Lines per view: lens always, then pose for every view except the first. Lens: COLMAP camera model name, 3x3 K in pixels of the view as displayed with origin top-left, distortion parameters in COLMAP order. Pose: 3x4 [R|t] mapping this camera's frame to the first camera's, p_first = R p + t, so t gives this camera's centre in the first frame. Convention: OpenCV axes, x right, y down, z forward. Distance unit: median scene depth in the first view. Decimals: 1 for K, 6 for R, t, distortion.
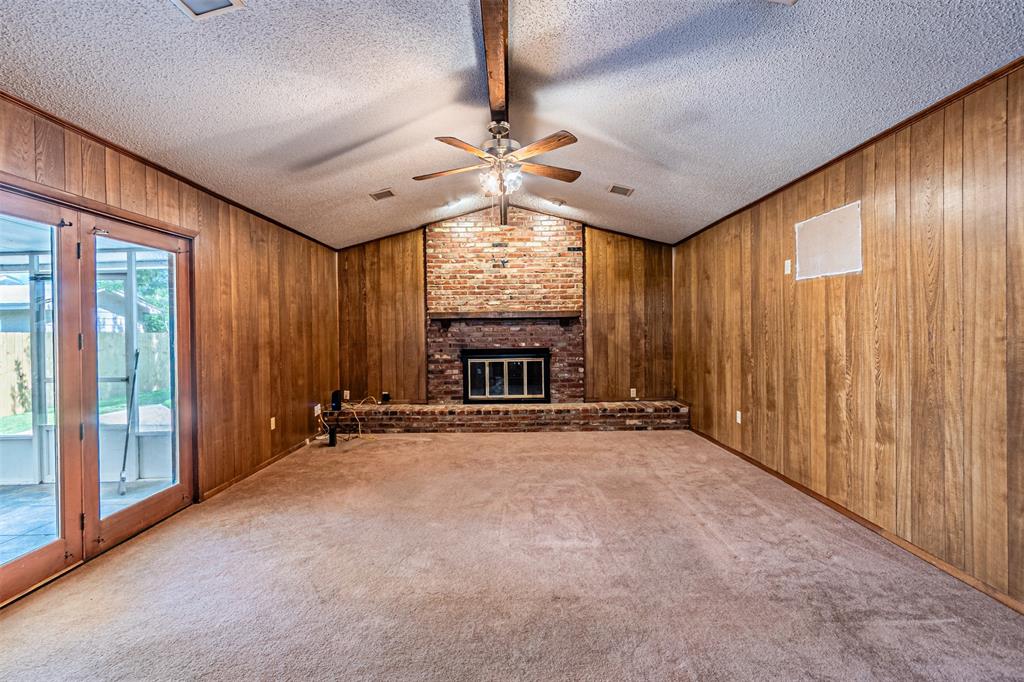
lens RADIAL K [[460.5, 0, 510.3], [0, 460.5, 336.0], [0, 0, 1]] dist [0.007197, -0.000985]
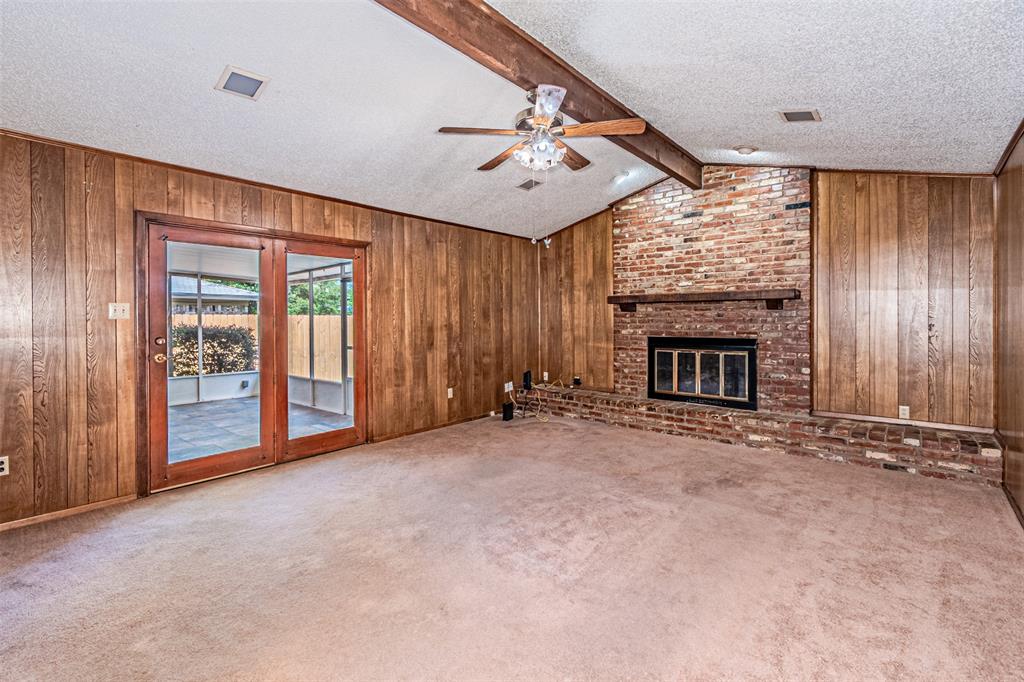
lens RADIAL K [[460.5, 0, 491.6], [0, 460.5, 321.1], [0, 0, 1]] dist [0.007197, -0.000985]
pose [[0.755930, 0.011564, -0.654550, 0.255272], [-0.010485, 0.999930, 0.005558, -0.003379], [0.654568, 0.002661, 0.755998, 0.122527]]
